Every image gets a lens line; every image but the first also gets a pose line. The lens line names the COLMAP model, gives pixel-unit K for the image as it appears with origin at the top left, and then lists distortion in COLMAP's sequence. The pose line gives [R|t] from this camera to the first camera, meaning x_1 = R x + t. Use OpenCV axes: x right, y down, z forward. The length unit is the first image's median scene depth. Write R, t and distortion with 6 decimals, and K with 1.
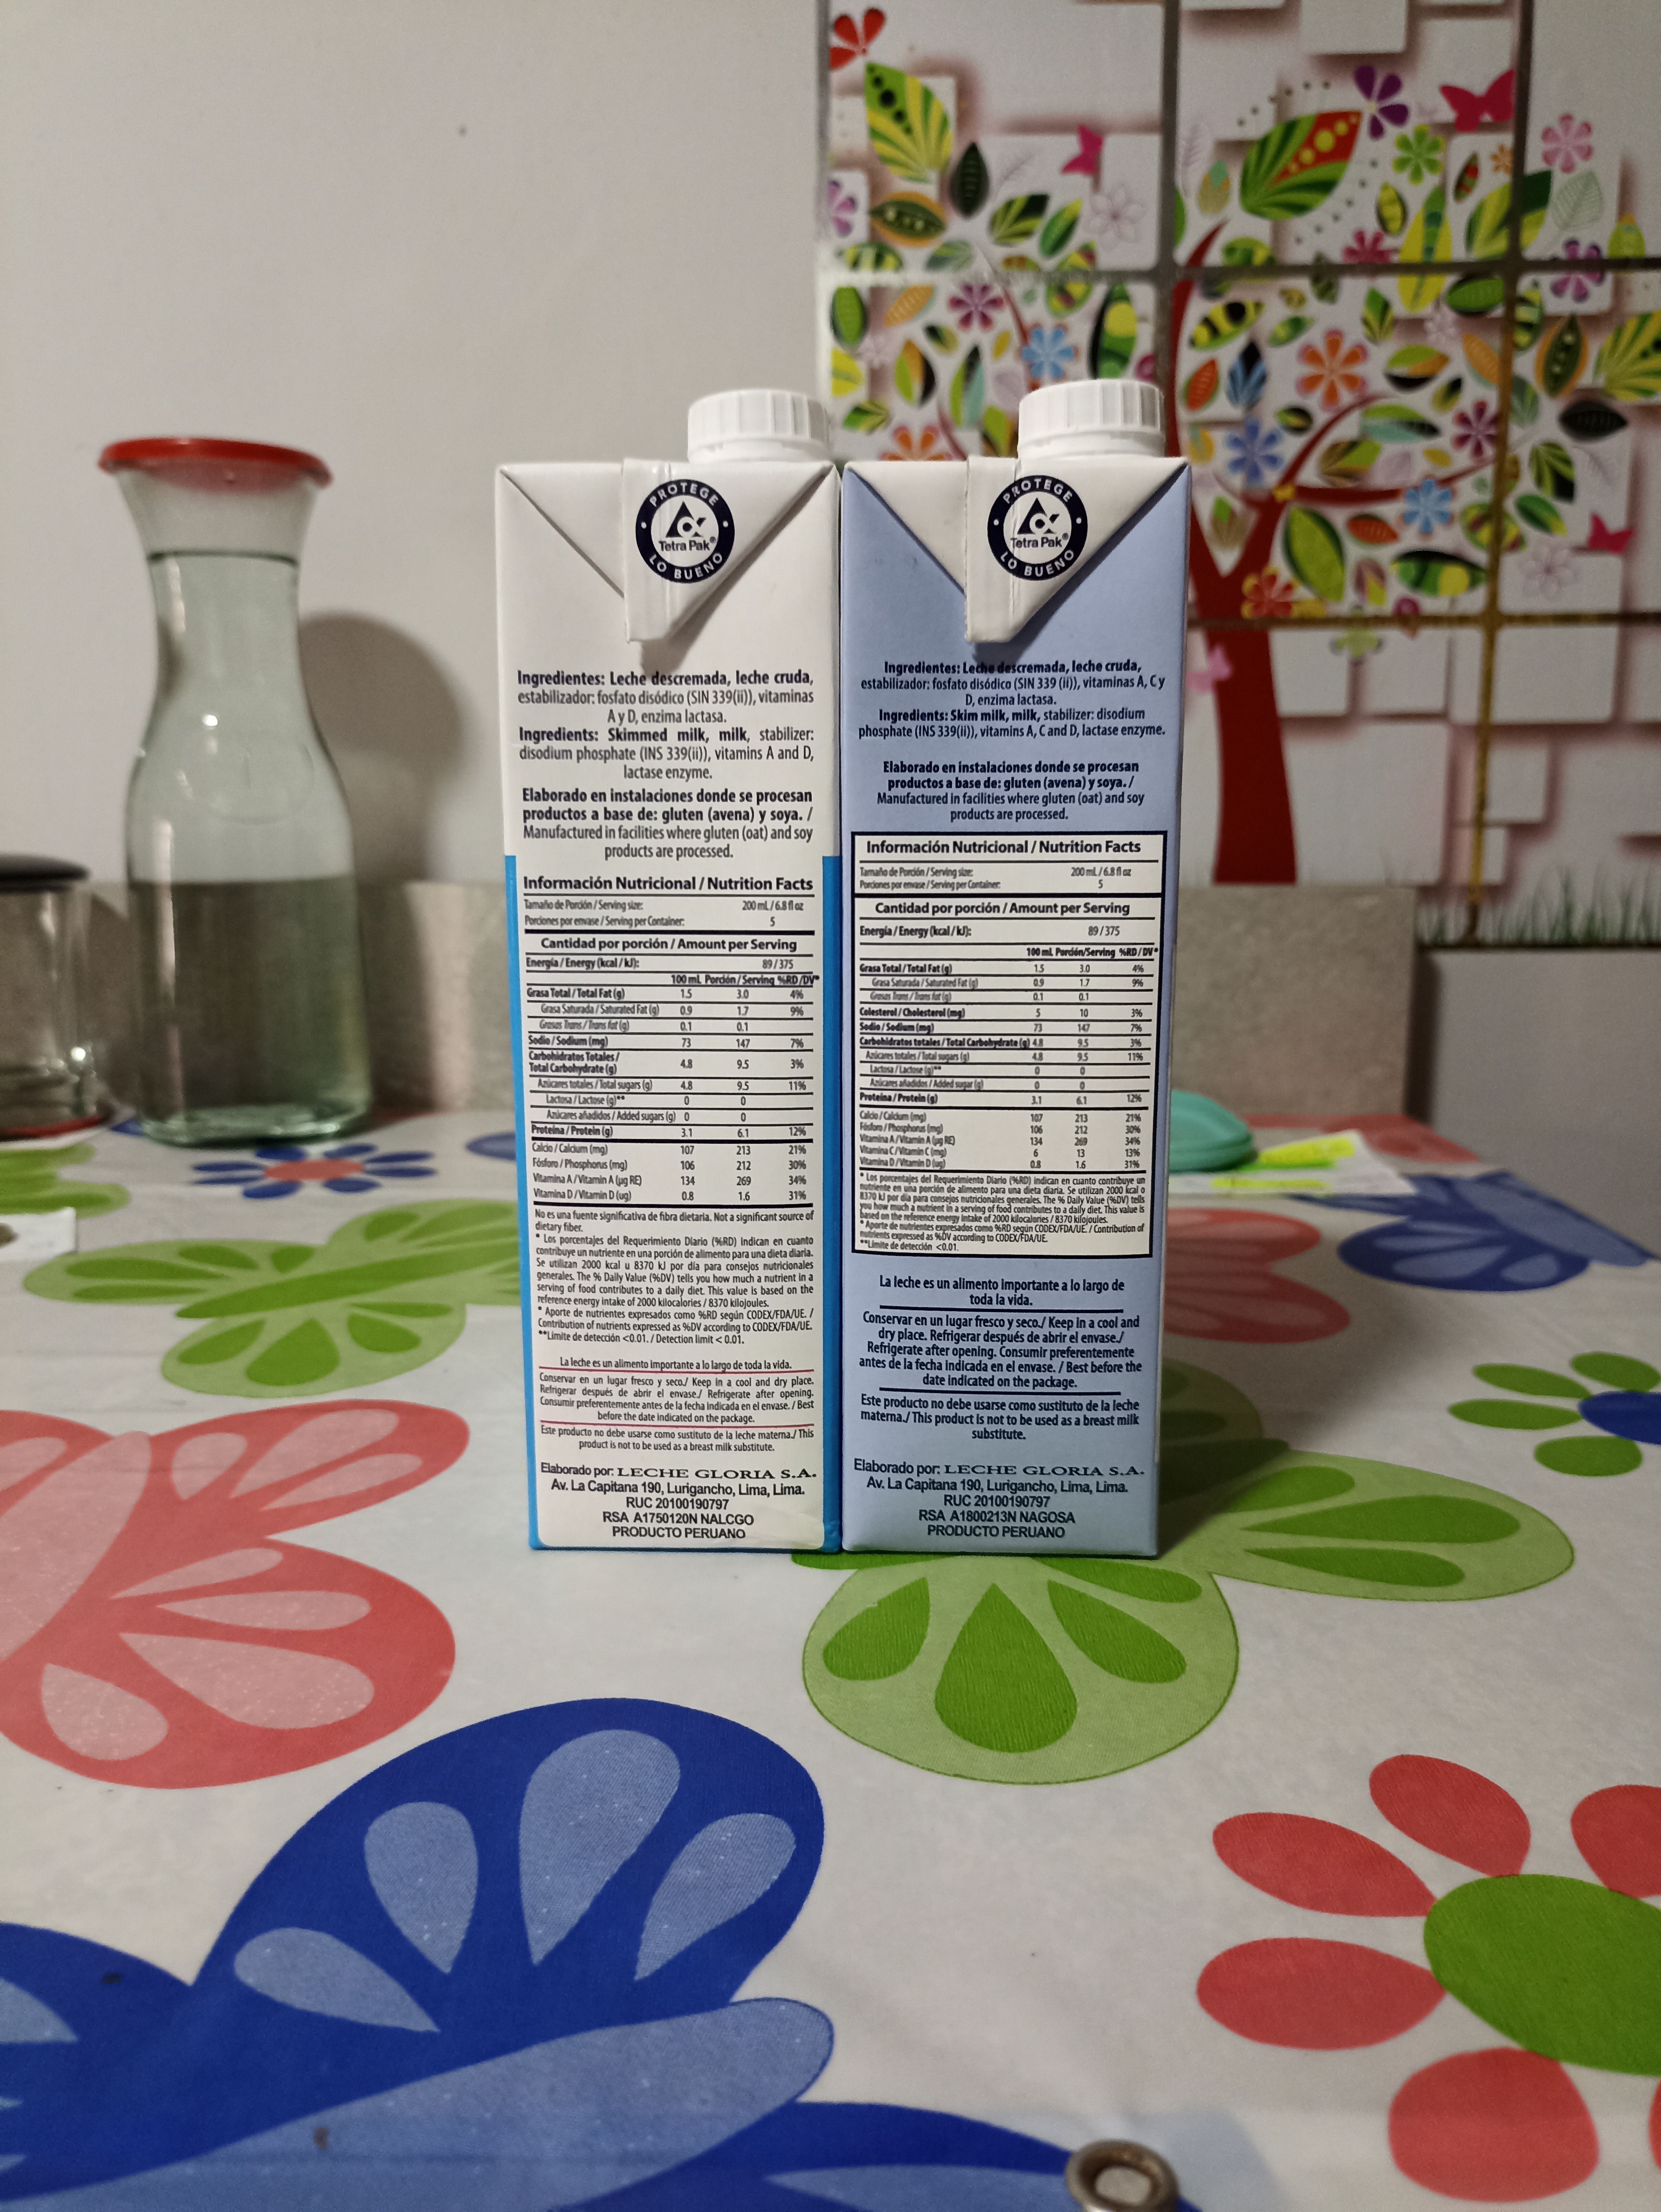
lens RADIAL K [[1655.8, 0, 806.5], [0, 1655.8, 1105.6], [0, 0, 1]] dist [-0.007692, 0.003920]
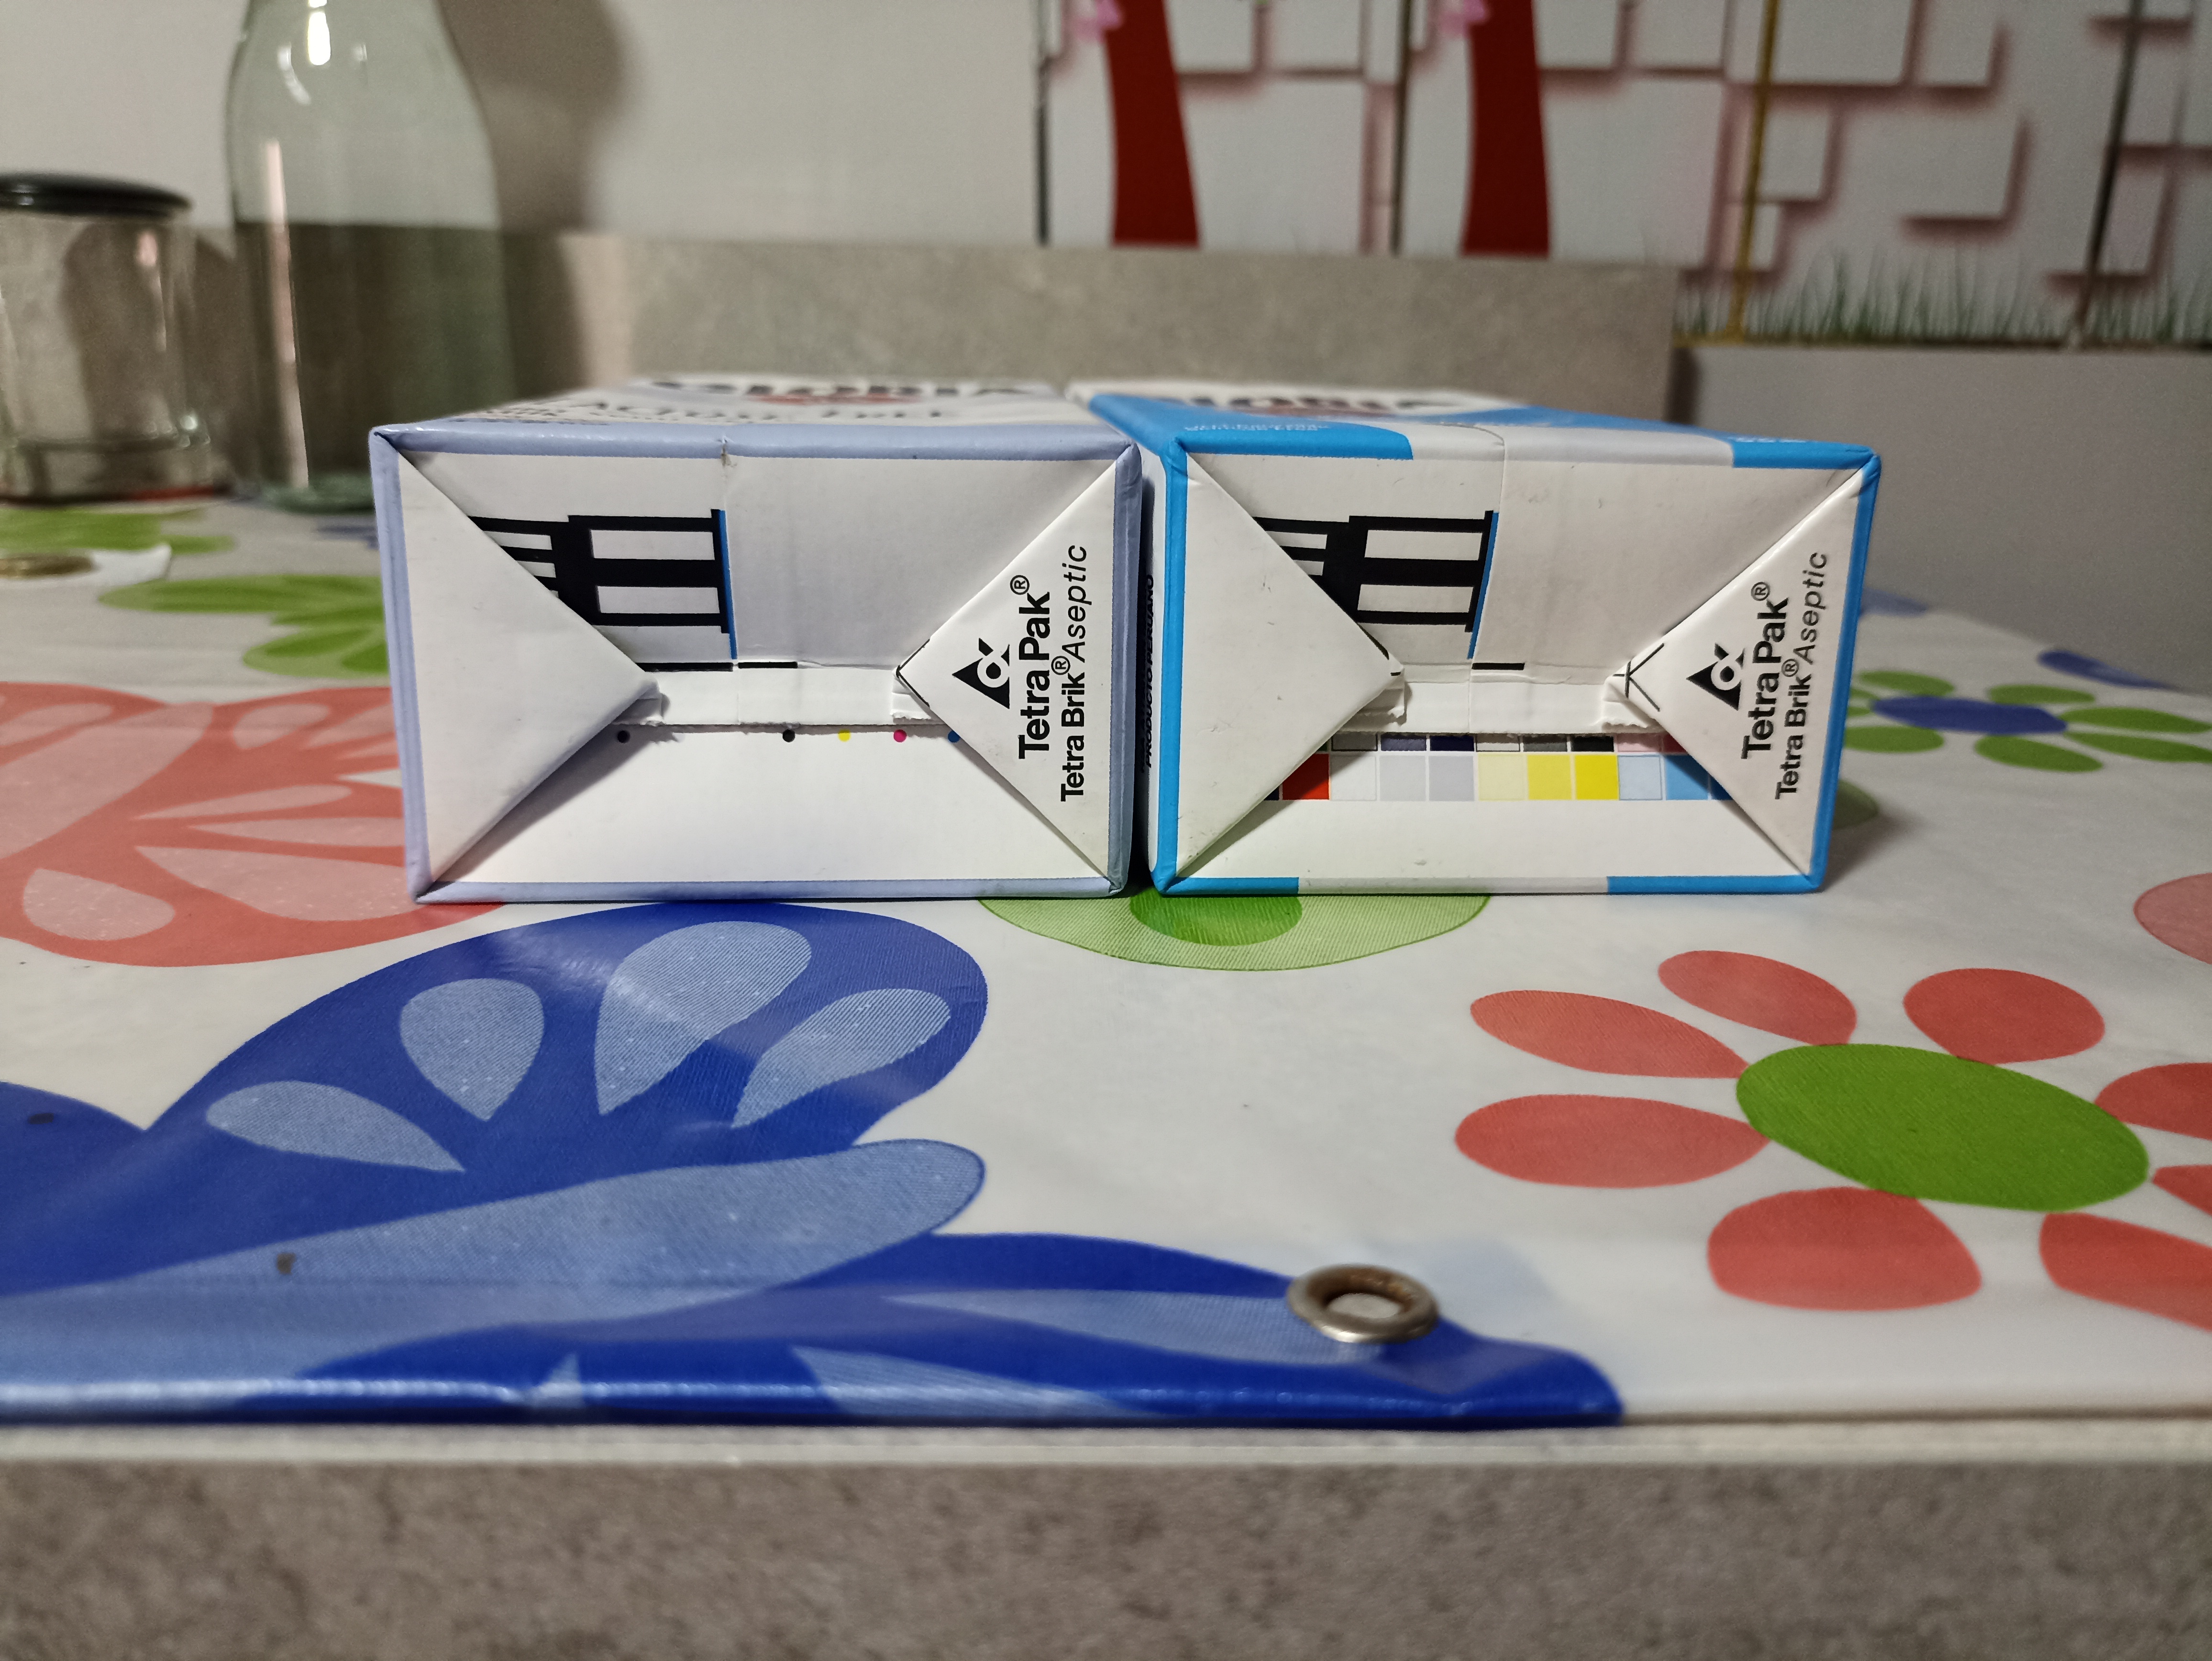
lens RADIAL K [[1673.7, 0, 1083.7], [0, 1673.7, 835.3], [0, 0, 1]] dist [-0.015080, 0.006645]
pose [[0.999136, 0.012470, 0.039656, 0.011636], [-0.016704, 0.993978, 0.108297, 0.127966], [-0.038066, -0.108865, 0.993327, 0.097858]]
